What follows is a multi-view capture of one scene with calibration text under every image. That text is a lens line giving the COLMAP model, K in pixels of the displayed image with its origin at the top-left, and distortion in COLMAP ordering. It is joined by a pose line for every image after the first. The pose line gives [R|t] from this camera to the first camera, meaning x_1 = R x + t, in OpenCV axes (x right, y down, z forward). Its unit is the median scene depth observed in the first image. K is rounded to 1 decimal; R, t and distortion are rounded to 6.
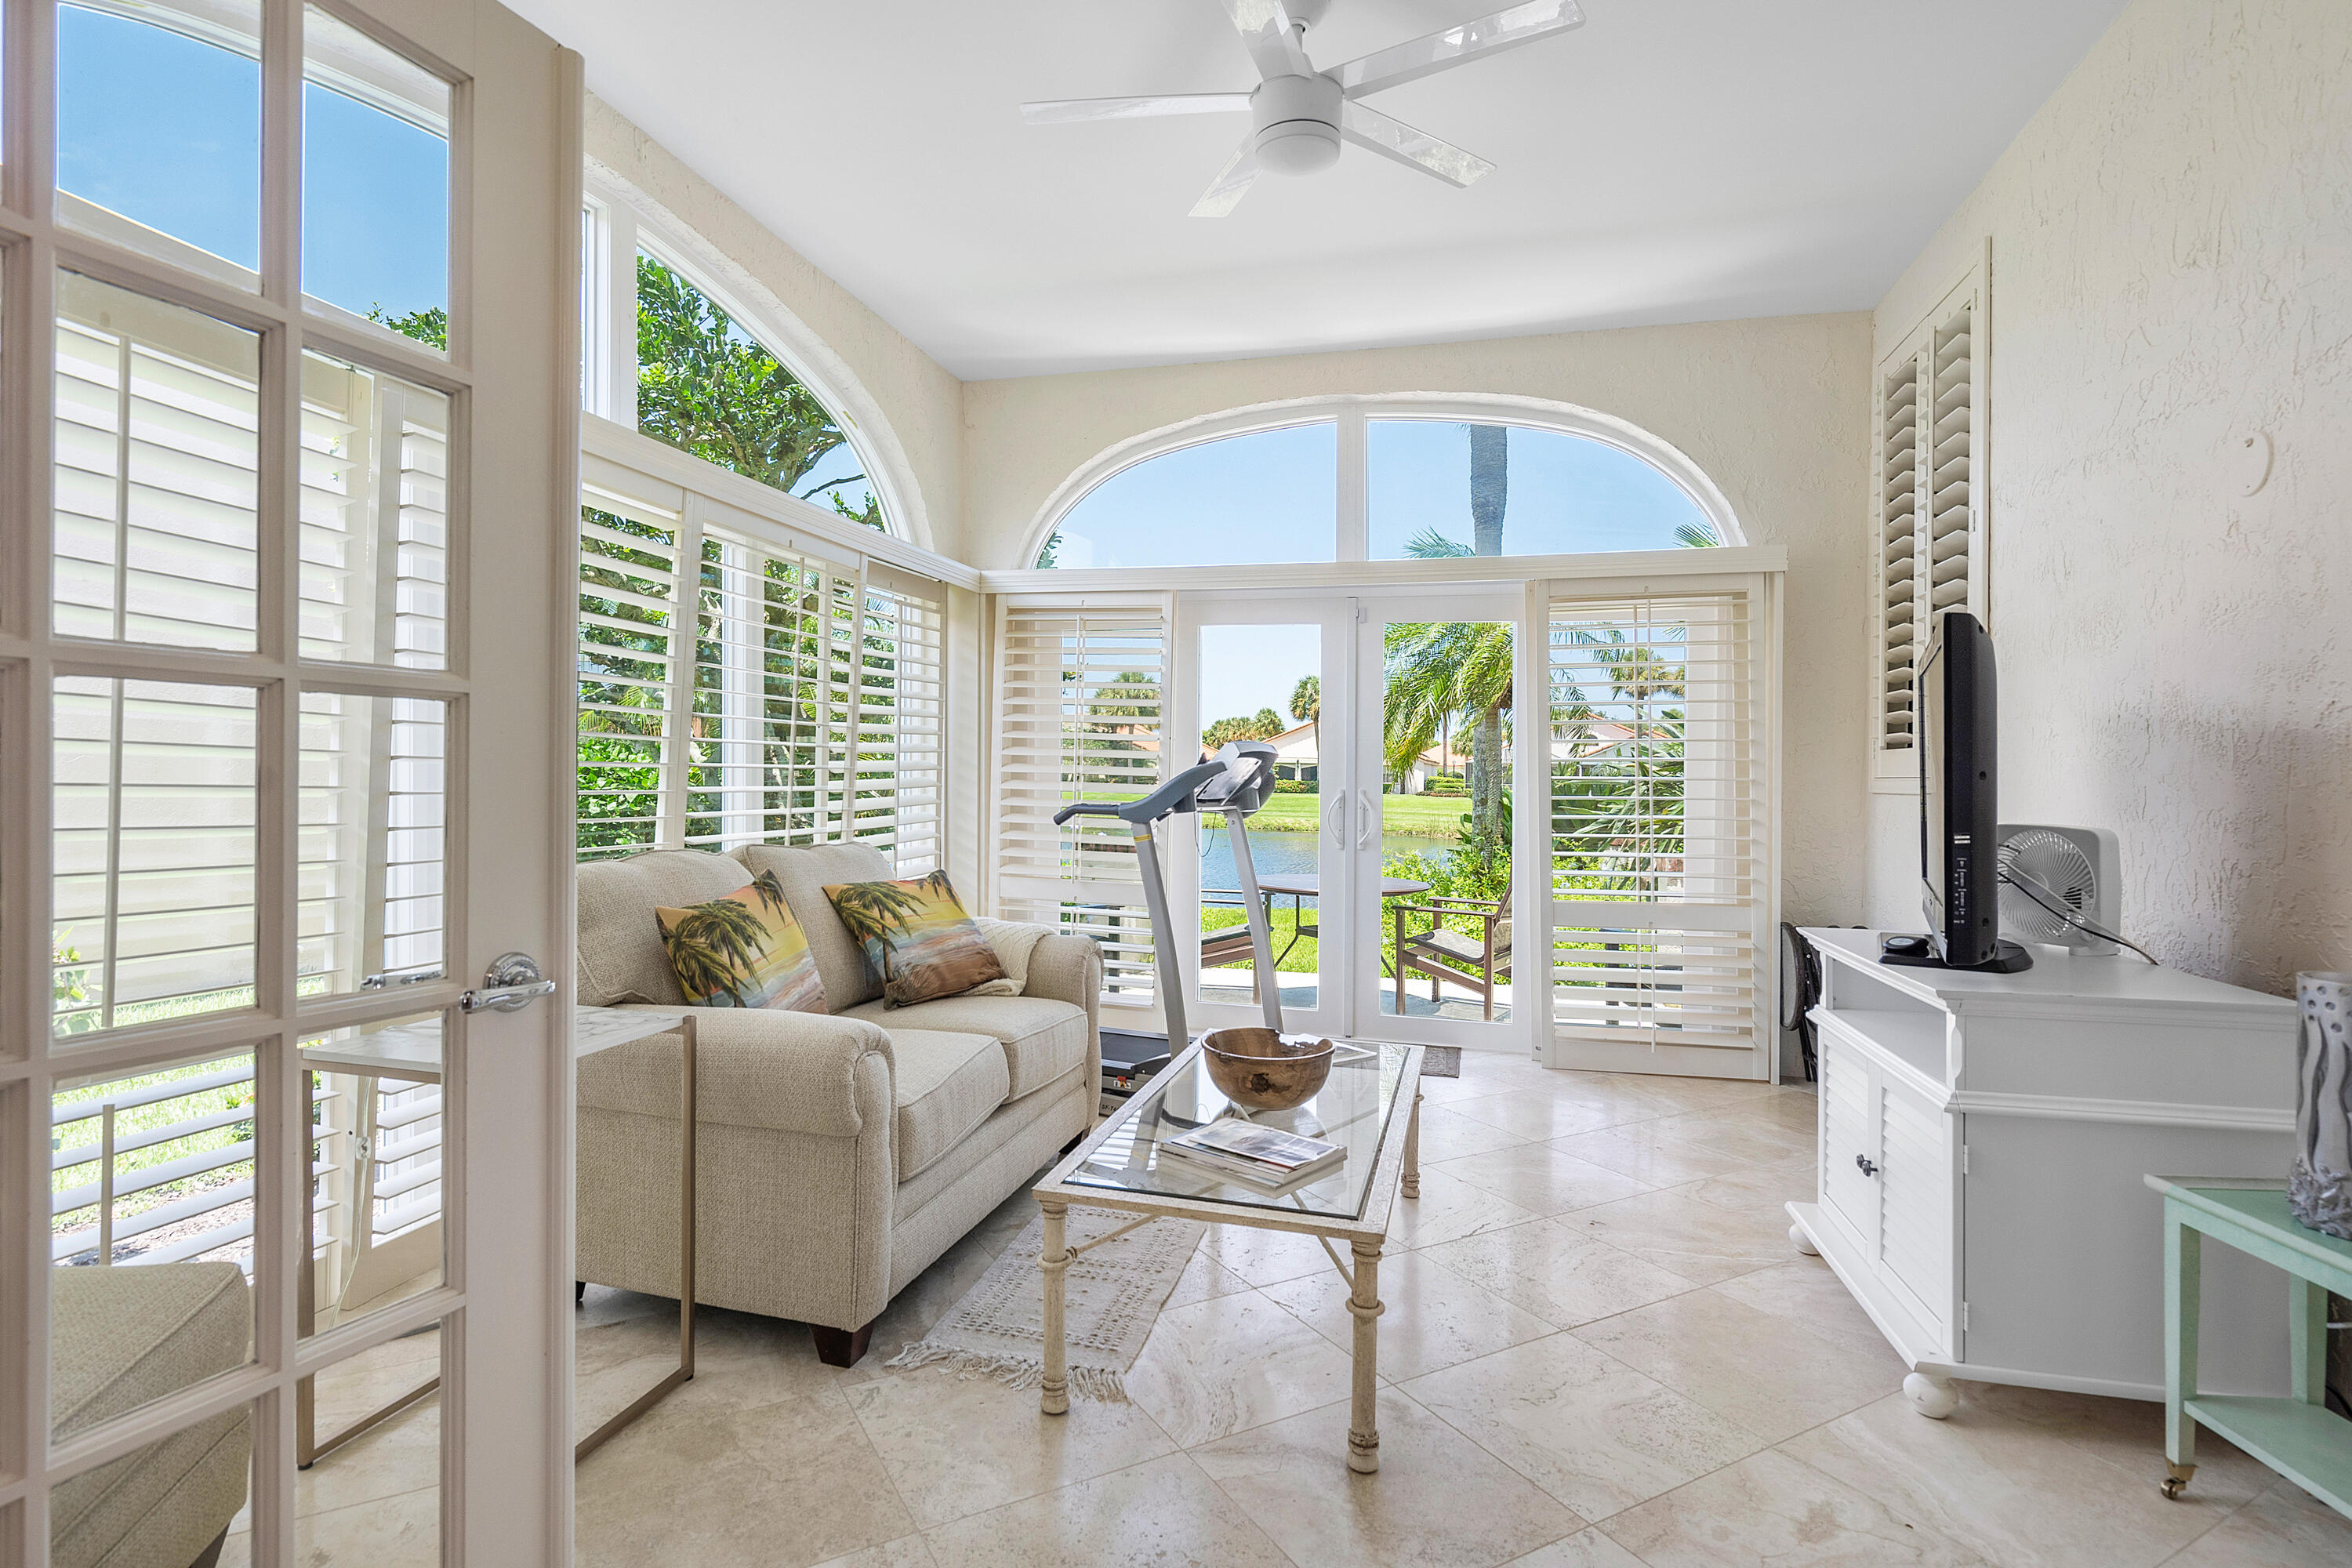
lens RADIAL K [[1106.8, 0, 1171.8], [0, 1106.8, 777.1], [0, 0, 1]] dist [0.001411, 0.000162]
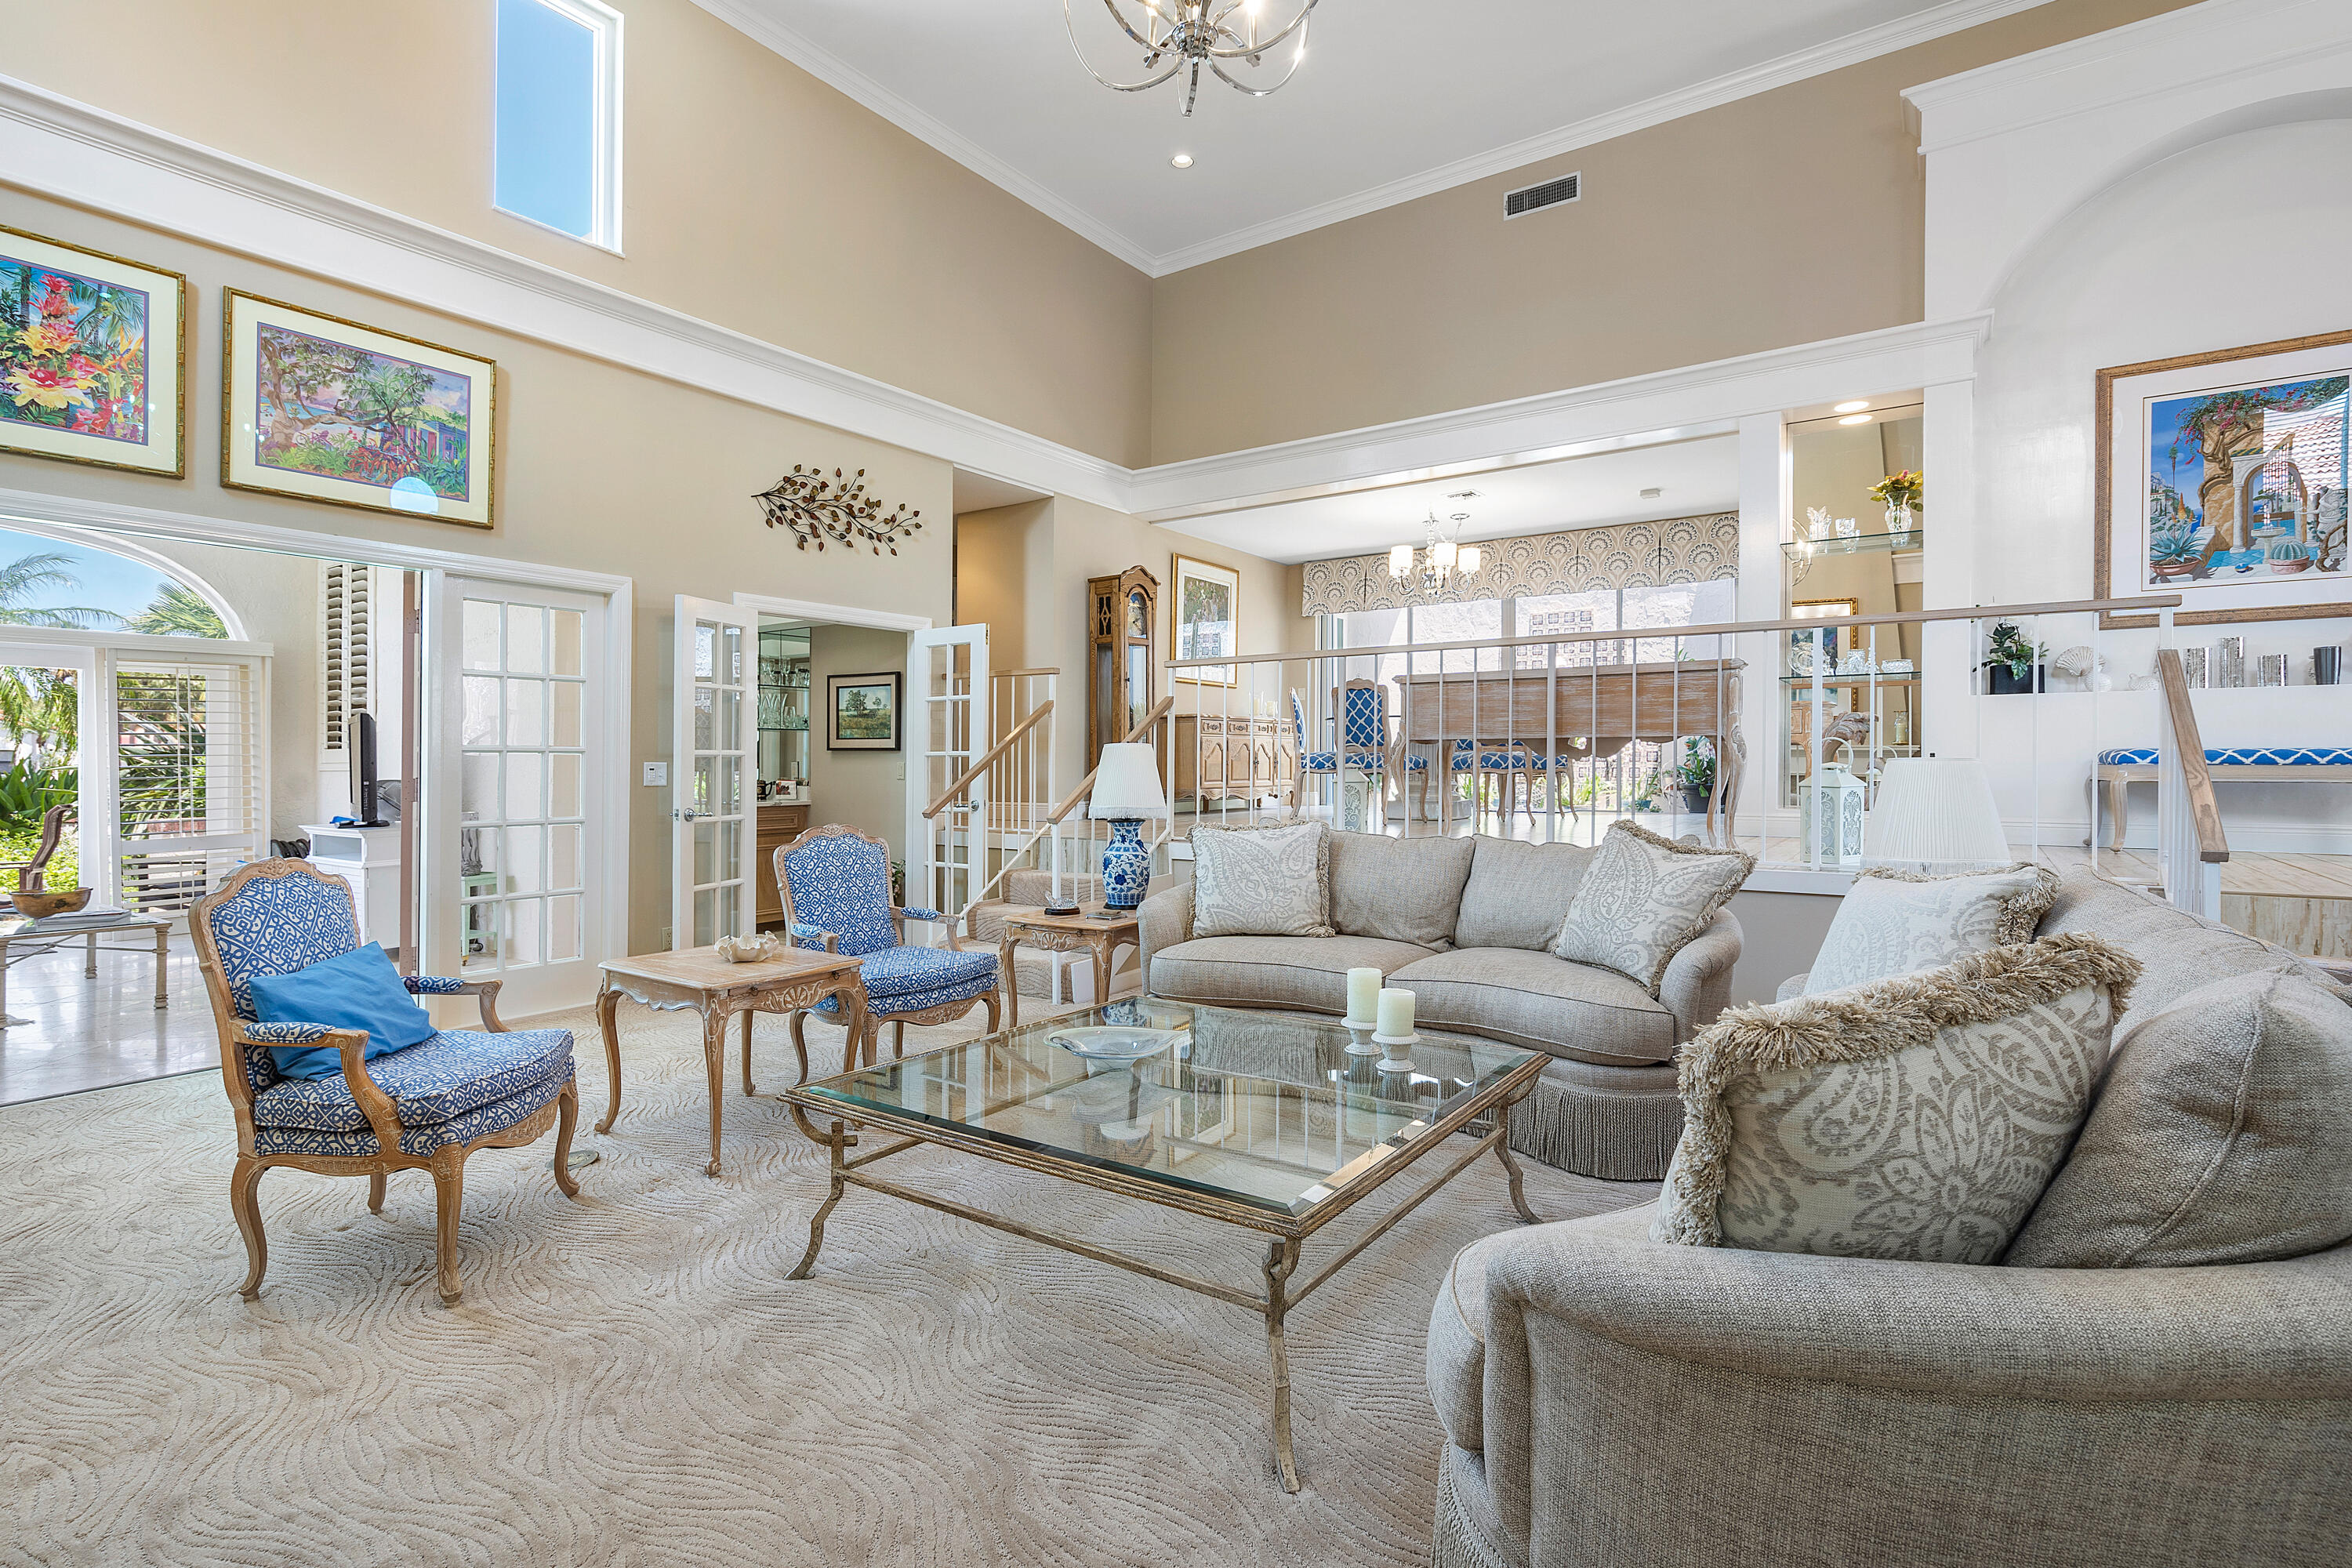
lens RADIAL K [[1144.6, 0, 1176.5], [0, 1144.6, 747.2], [0, 0, 1]] dist [0.001525, 0.000573]
pose [[0.325611, -0.003490, 0.945497, -0.831931], [0.008297, 0.999965, 0.000833, -0.017692], [-0.945468, 0.007573, 0.325628, -1.151698]]
